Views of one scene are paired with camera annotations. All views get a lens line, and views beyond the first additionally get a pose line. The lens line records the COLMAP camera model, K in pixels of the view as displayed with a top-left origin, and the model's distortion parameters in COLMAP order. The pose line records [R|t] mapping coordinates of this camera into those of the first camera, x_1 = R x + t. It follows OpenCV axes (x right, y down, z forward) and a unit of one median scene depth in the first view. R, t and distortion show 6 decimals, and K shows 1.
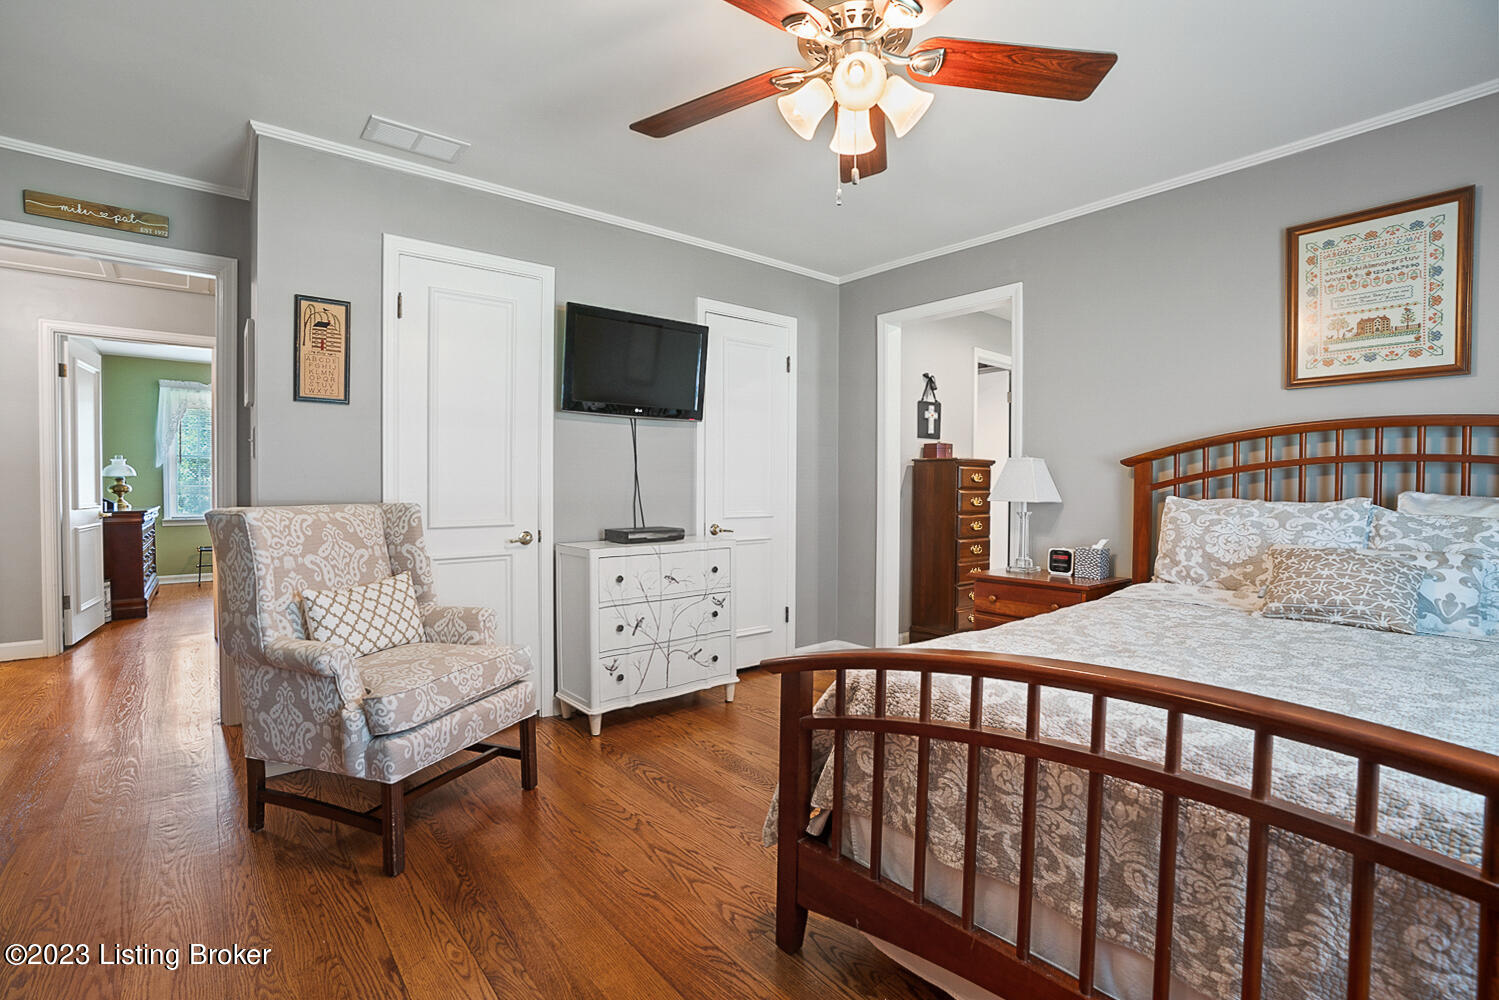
lens RADIAL K [[688.6, 0, 749.3], [0, 688.6, 503.2], [0, 0, 1]] dist [-0.029131, 0.003566]
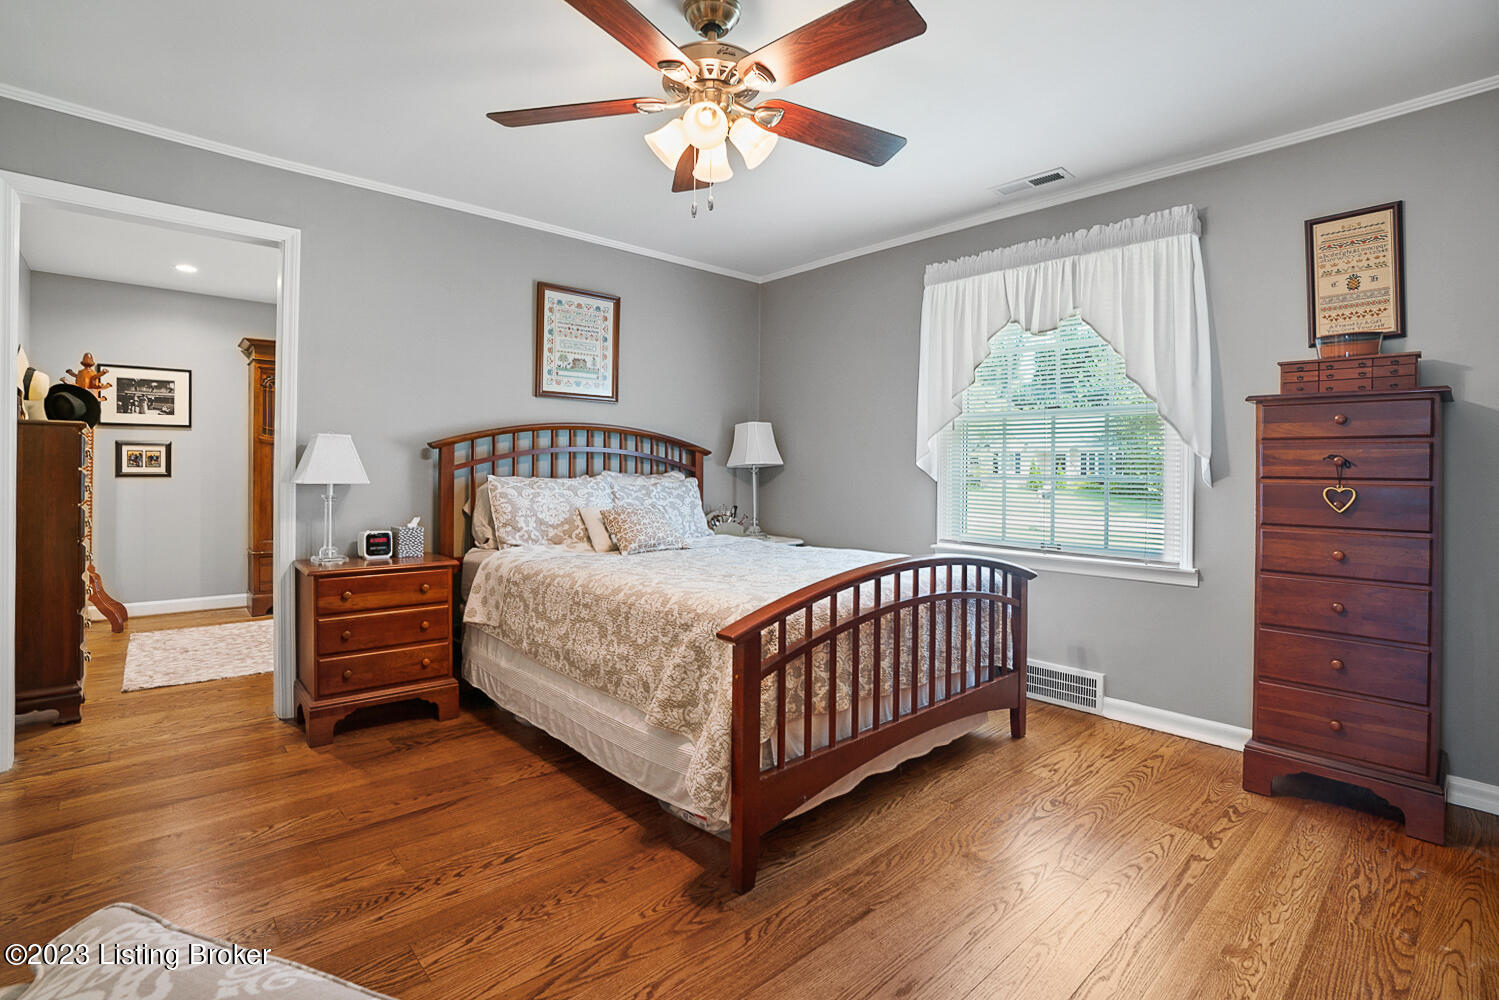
lens RADIAL K [[688.6, 0, 749.0], [0, 688.6, 485.2], [0, 0, 1]] dist [-0.029131, 0.003566]
pose [[-0.036183, -0.022757, 0.999086, -0.646630], [0.015244, 0.999612, 0.023321, -0.015446], [-0.999229, 0.016074, -0.035822, 0.642245]]
